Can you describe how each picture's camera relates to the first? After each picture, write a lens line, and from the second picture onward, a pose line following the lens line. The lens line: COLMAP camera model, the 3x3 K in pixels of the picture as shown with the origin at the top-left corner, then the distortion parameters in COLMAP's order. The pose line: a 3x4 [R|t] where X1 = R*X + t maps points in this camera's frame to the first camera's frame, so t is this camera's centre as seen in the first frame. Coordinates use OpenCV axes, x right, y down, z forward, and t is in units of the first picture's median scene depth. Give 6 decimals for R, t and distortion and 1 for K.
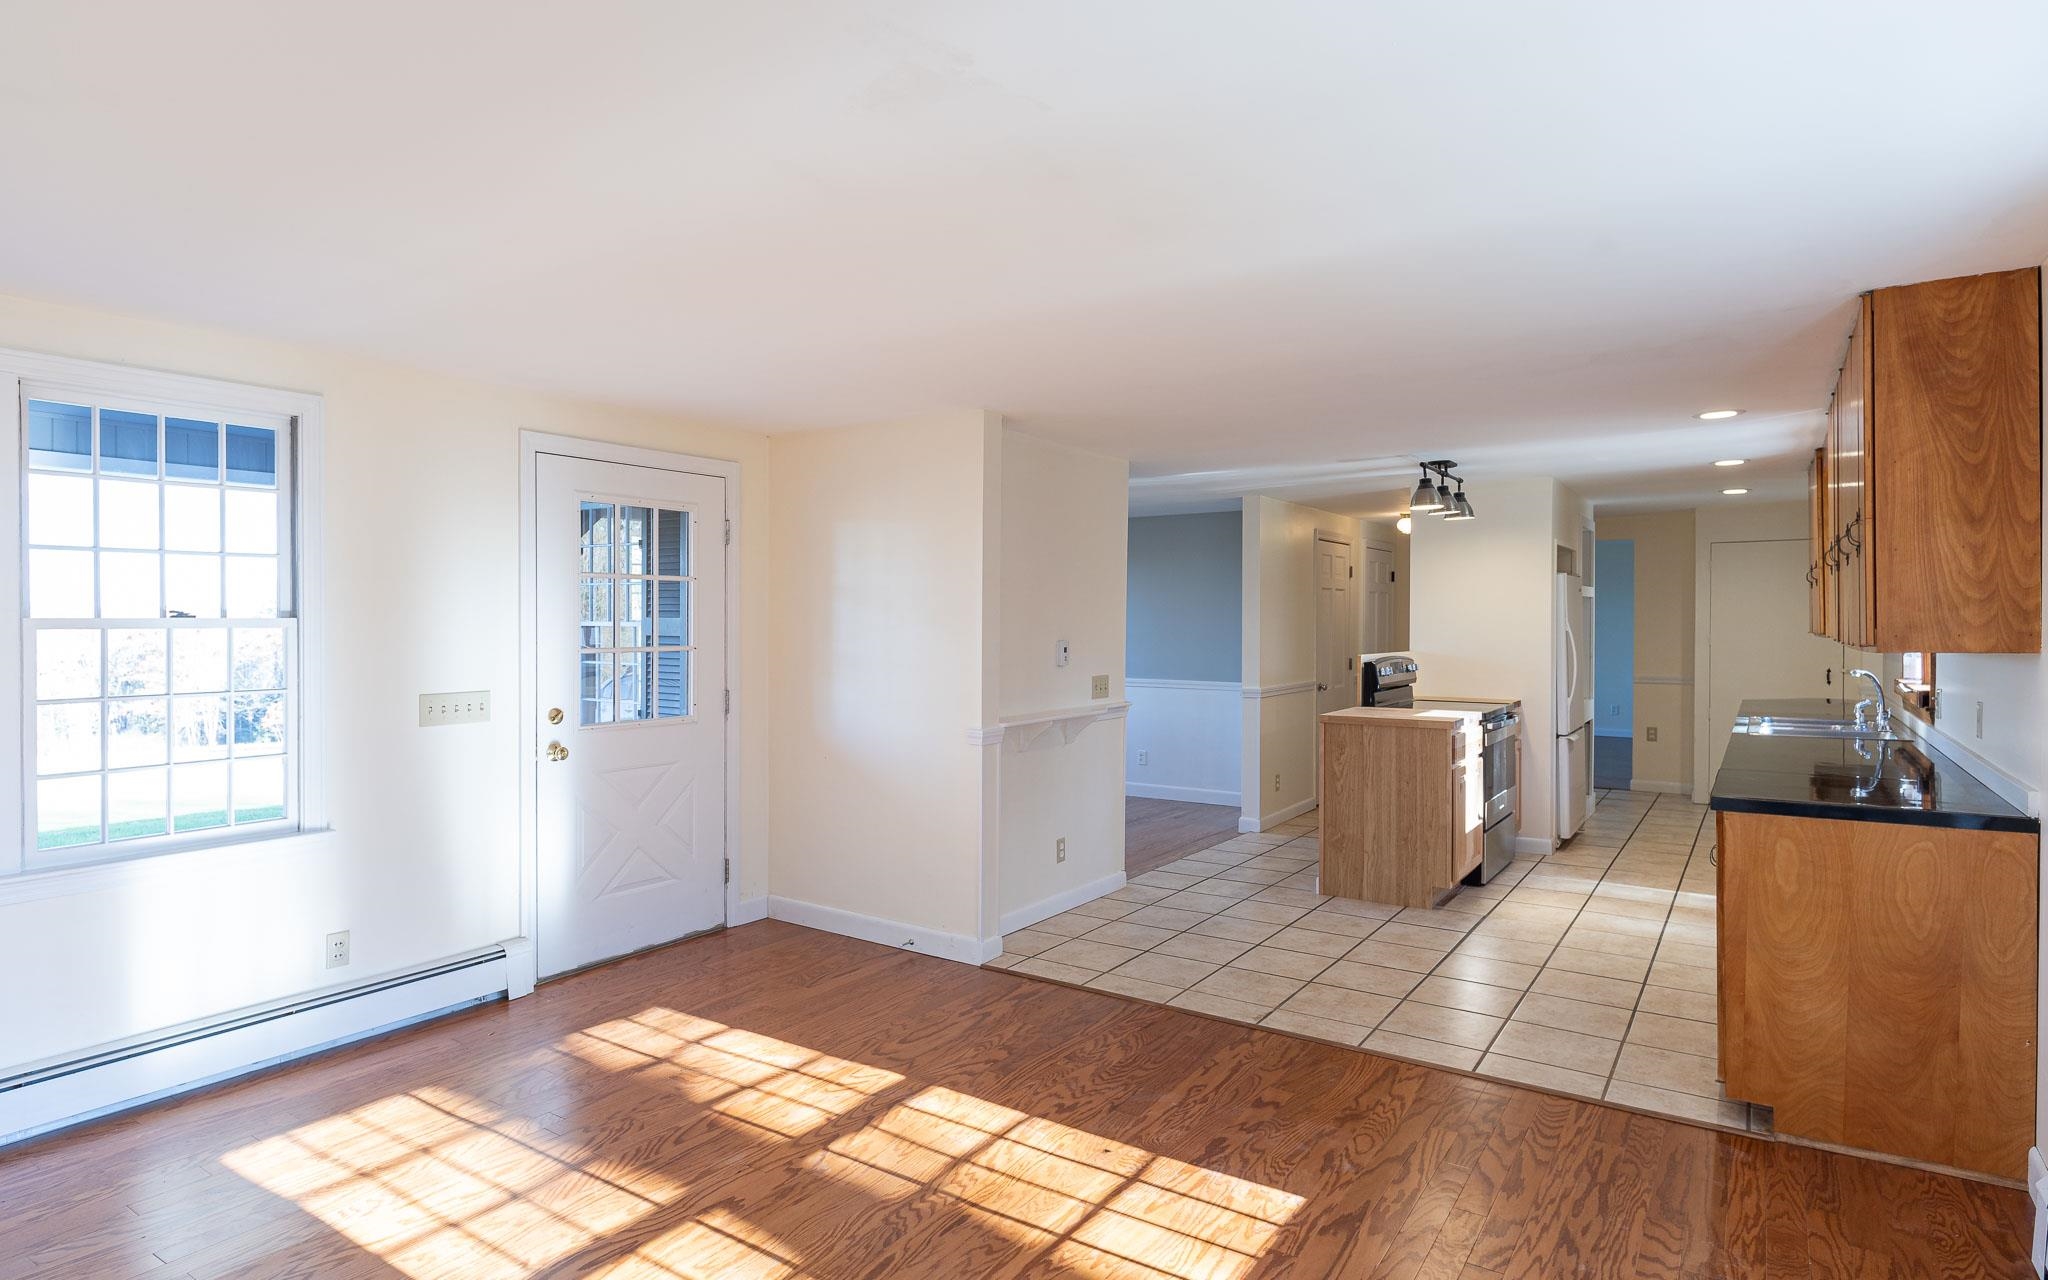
lens RADIAL K [[1093.9, 0, 1017.8], [0, 1093.9, 608.8], [0, 0, 1]] dist [-0.001924, -0.000845]
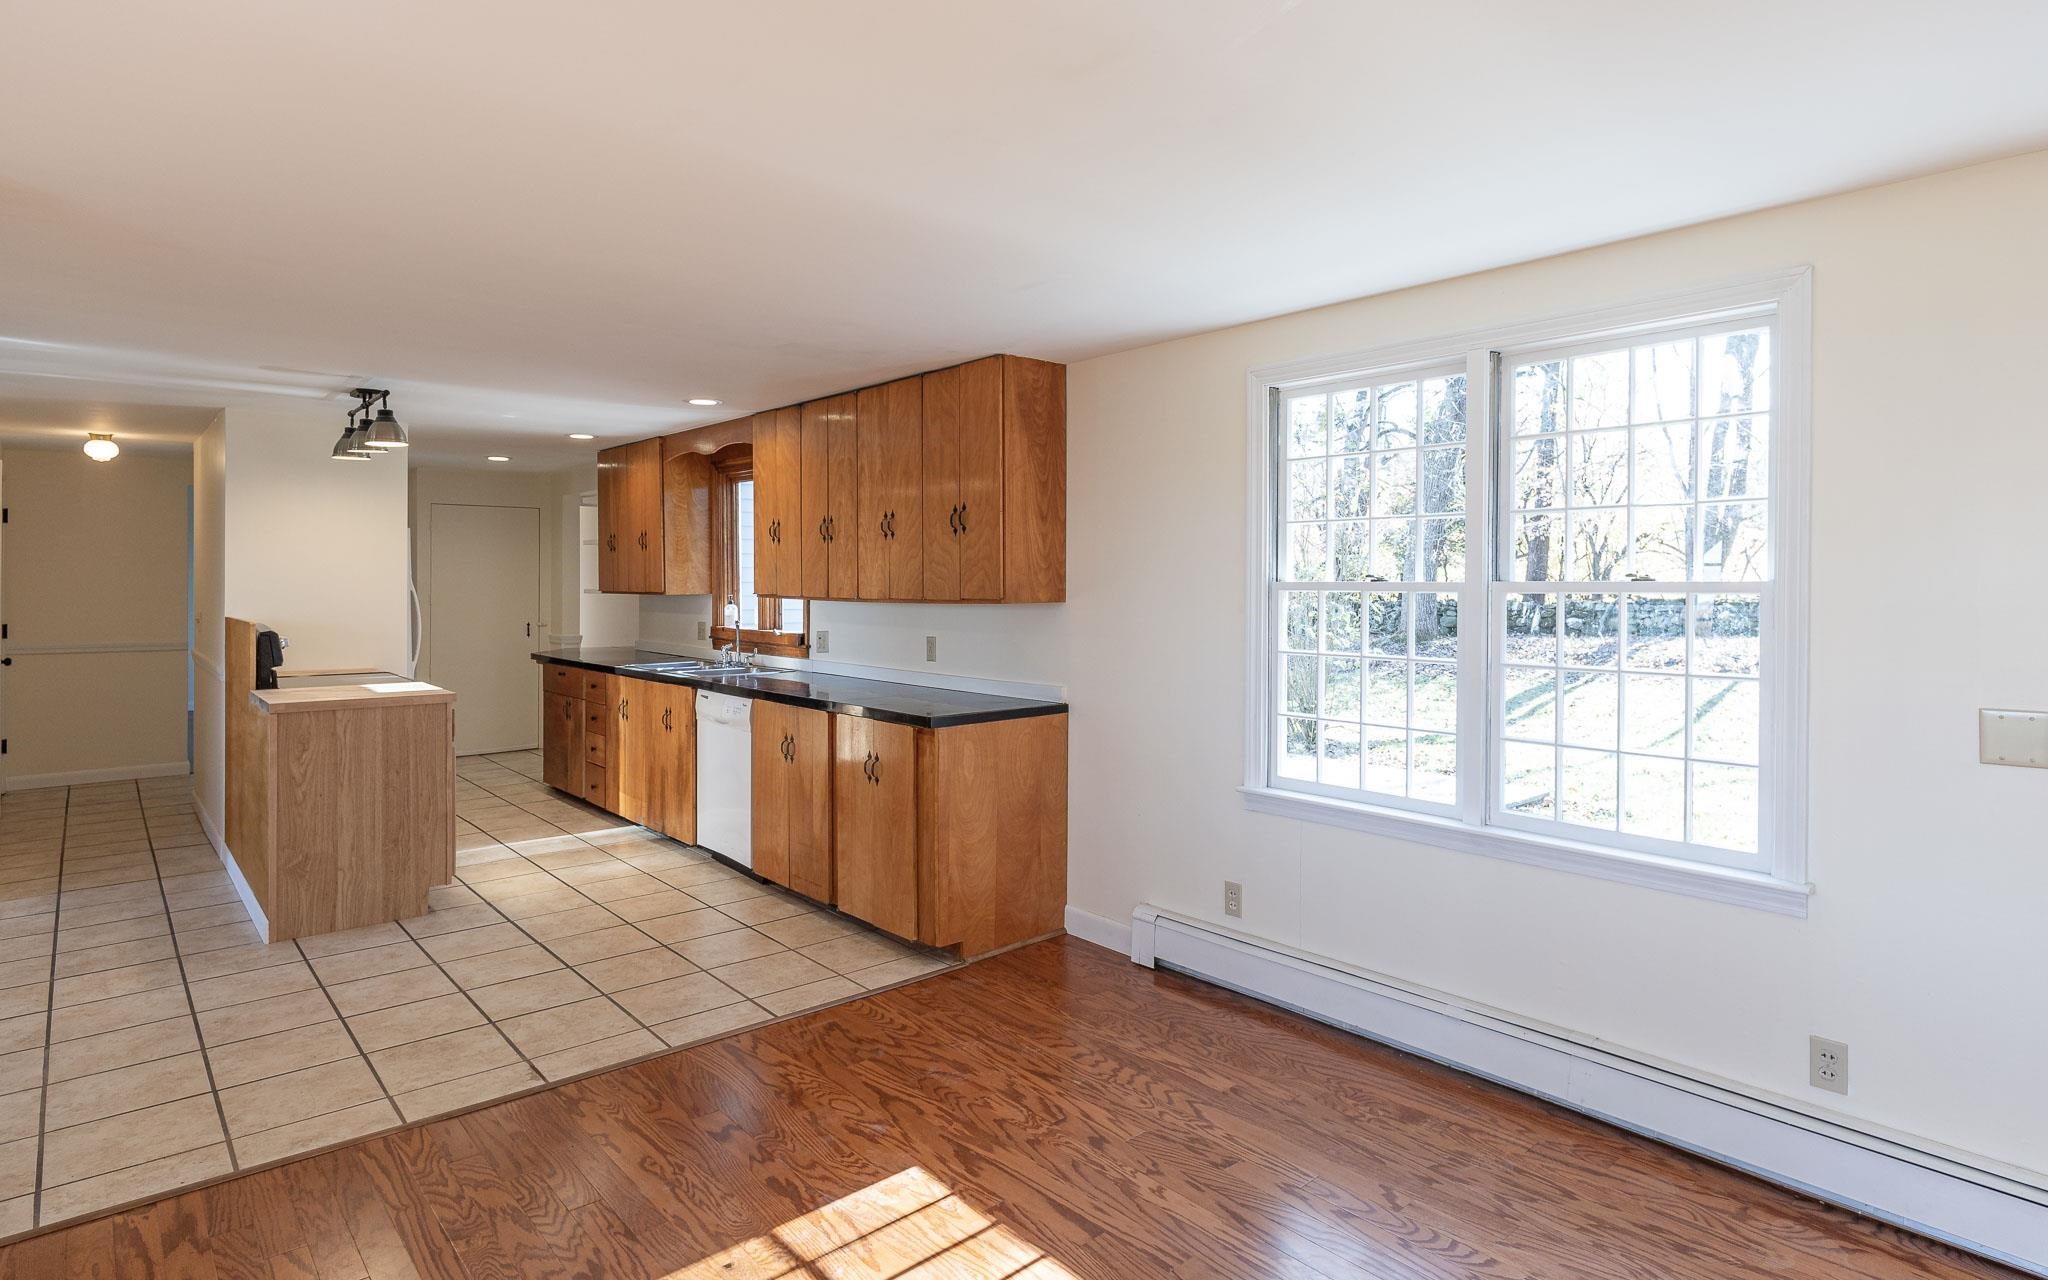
lens RADIAL K [[1088.2, 0, 1019.9], [0, 1088.2, 579.2], [0, 0, 1]] dist [0.000190, -0.001740]
pose [[0.250030, 0.004774, 0.968226, -0.487560], [-0.015357, 0.999882, -0.000964, 0.006833], [-0.968116, -0.014628, 0.250073, 0.490231]]
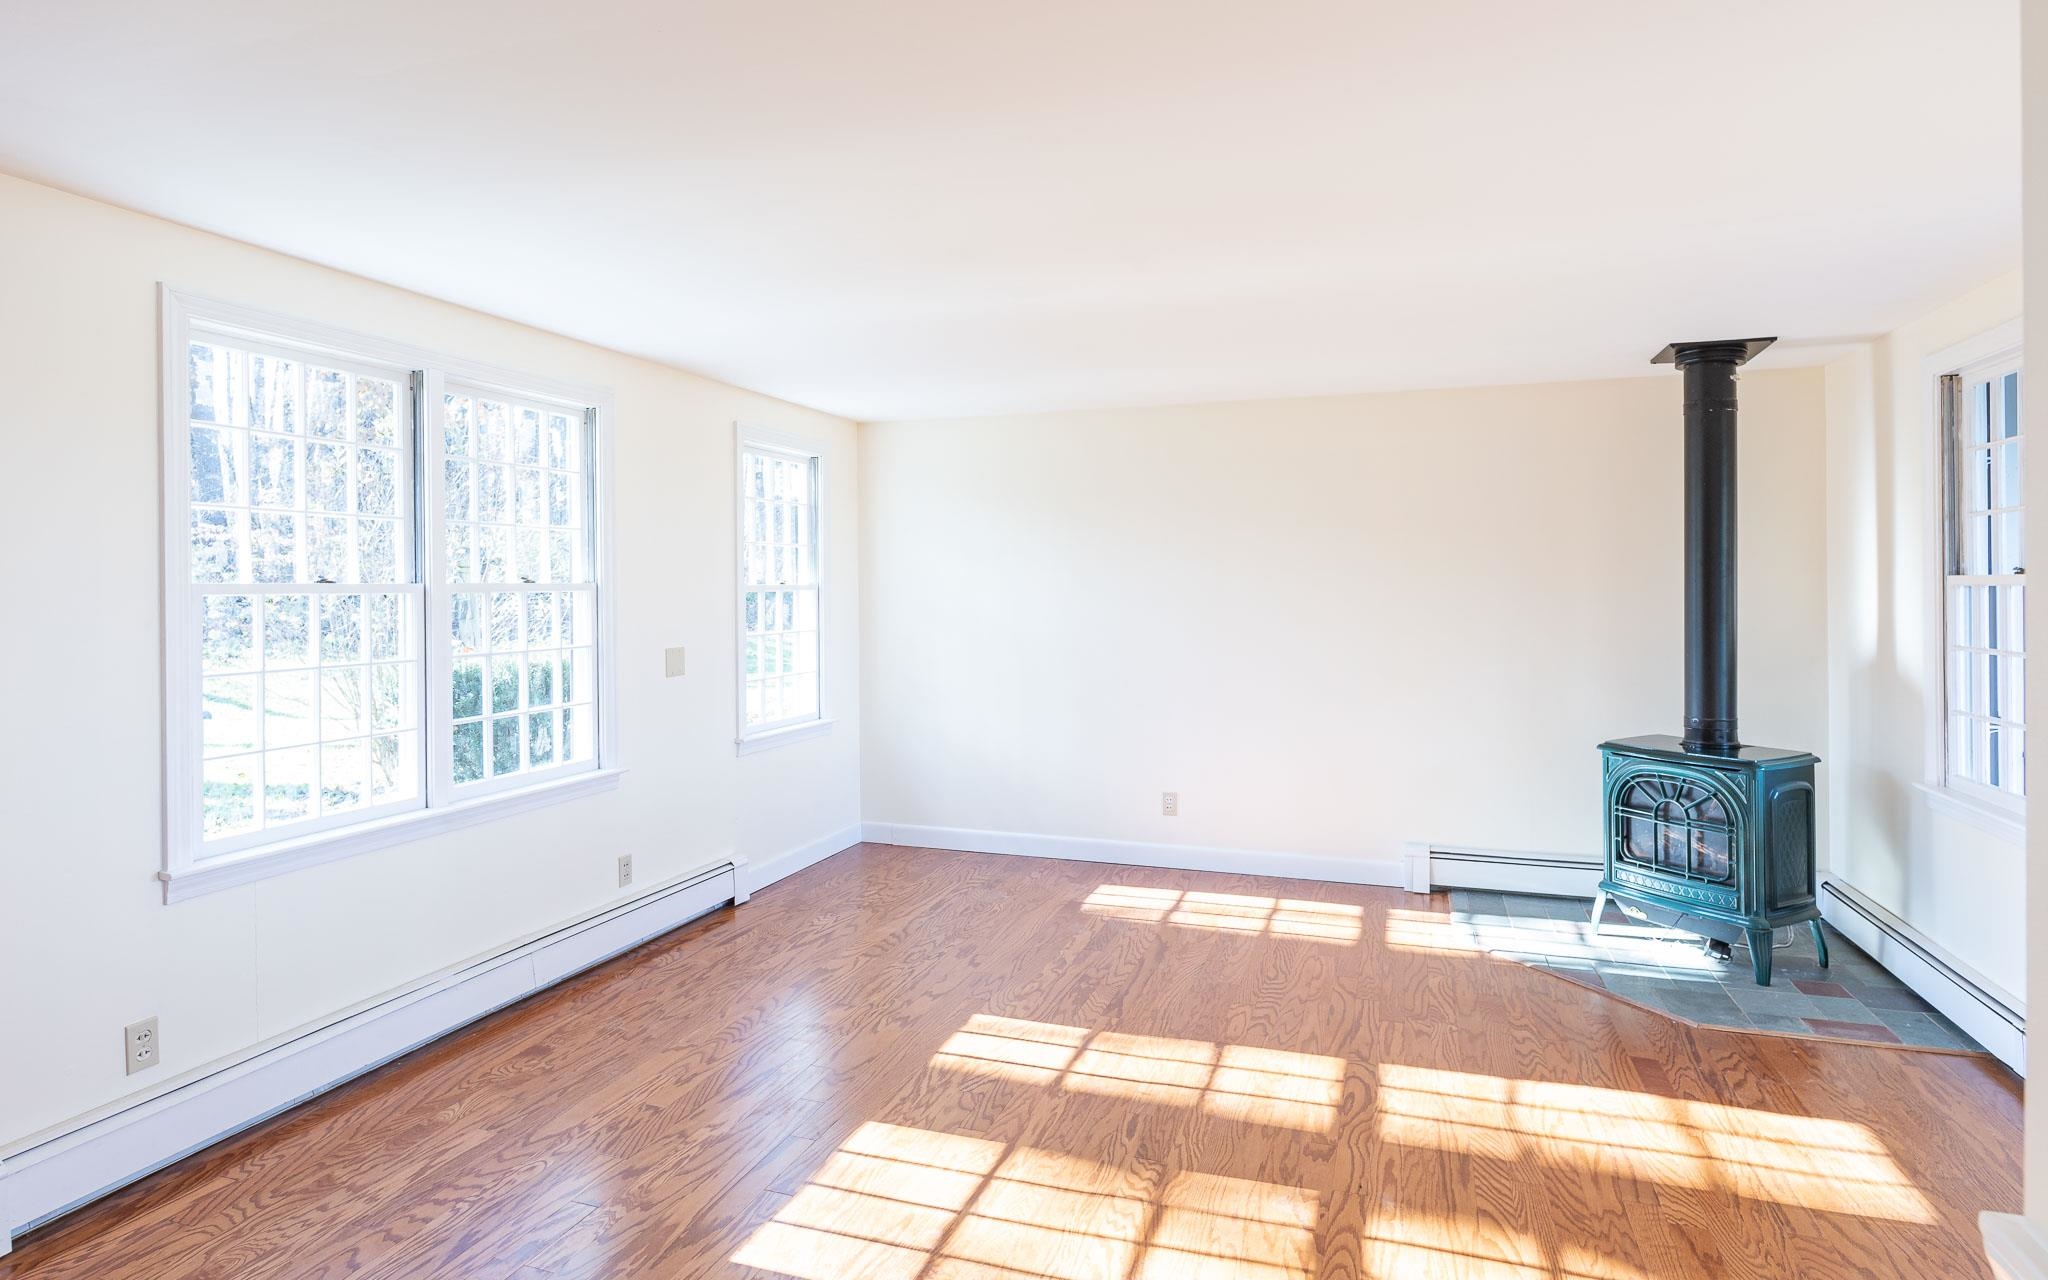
lens RADIAL K [[1093.9, 0, 1017.8], [0, 1093.9, 608.8], [0, 0, 1]] dist [-0.001924, -0.000845]
pose [[-0.965251, 0.008661, -0.261182, 0.192624], [0.006483, 0.999937, 0.009200, 0.020473], [0.261245, 0.007187, -0.965246, 1.368865]]
